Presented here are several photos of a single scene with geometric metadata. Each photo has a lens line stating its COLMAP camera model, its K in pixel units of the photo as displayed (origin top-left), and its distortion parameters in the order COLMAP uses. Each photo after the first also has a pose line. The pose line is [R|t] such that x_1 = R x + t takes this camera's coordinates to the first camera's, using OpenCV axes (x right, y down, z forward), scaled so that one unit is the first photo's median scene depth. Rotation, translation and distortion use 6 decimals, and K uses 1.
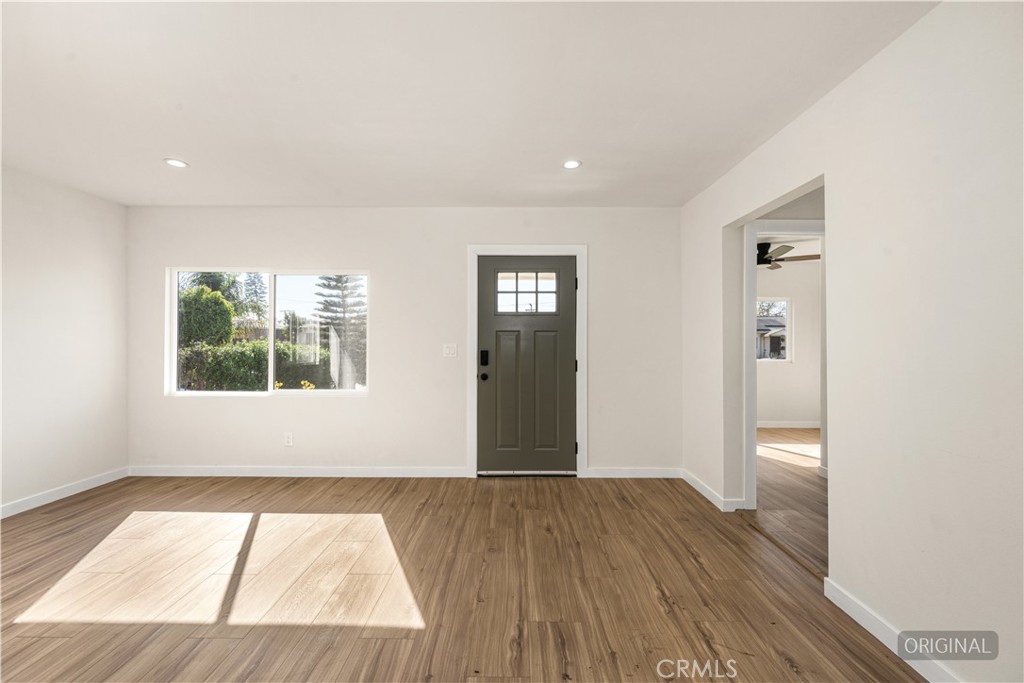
lens RADIAL K [[403.9, 0, 507.9], [0, 403.9, 342.0], [0, 0, 1]] dist [-0.000993, -0.000120]
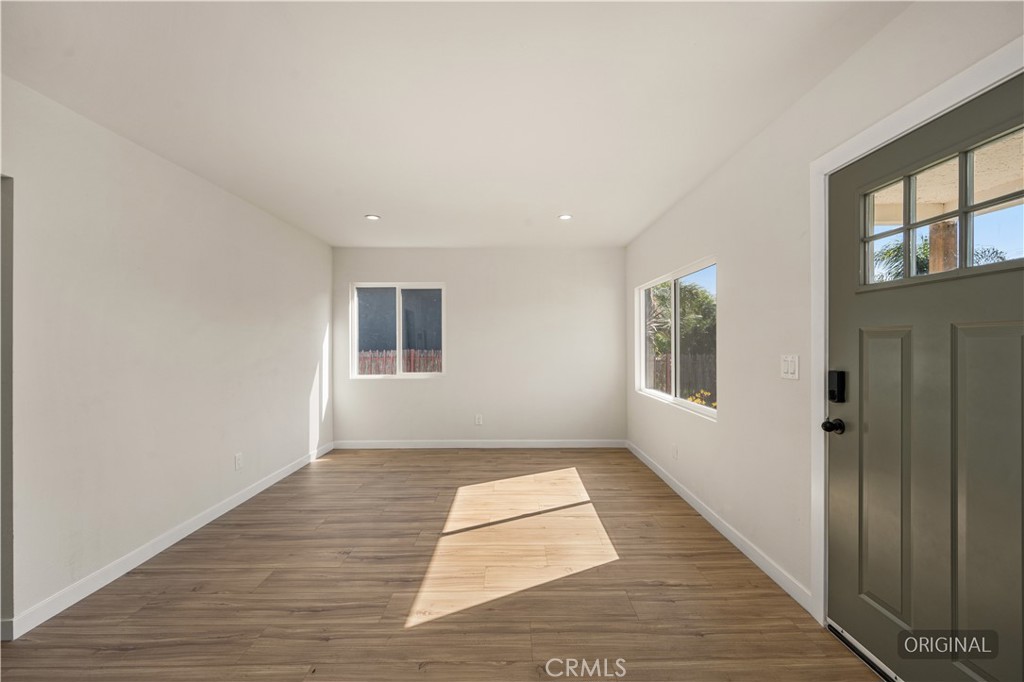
lens RADIAL K [[403.9, 0, 511.5], [0, 403.9, 345.6], [0, 0, 1]] dist [-0.000993, -0.000120]
pose [[0.029671, 0.002176, -0.999557, 0.441796], [0.010296, 0.999944, 0.002483, -0.014845], [0.999507, -0.010365, 0.029647, 0.664389]]
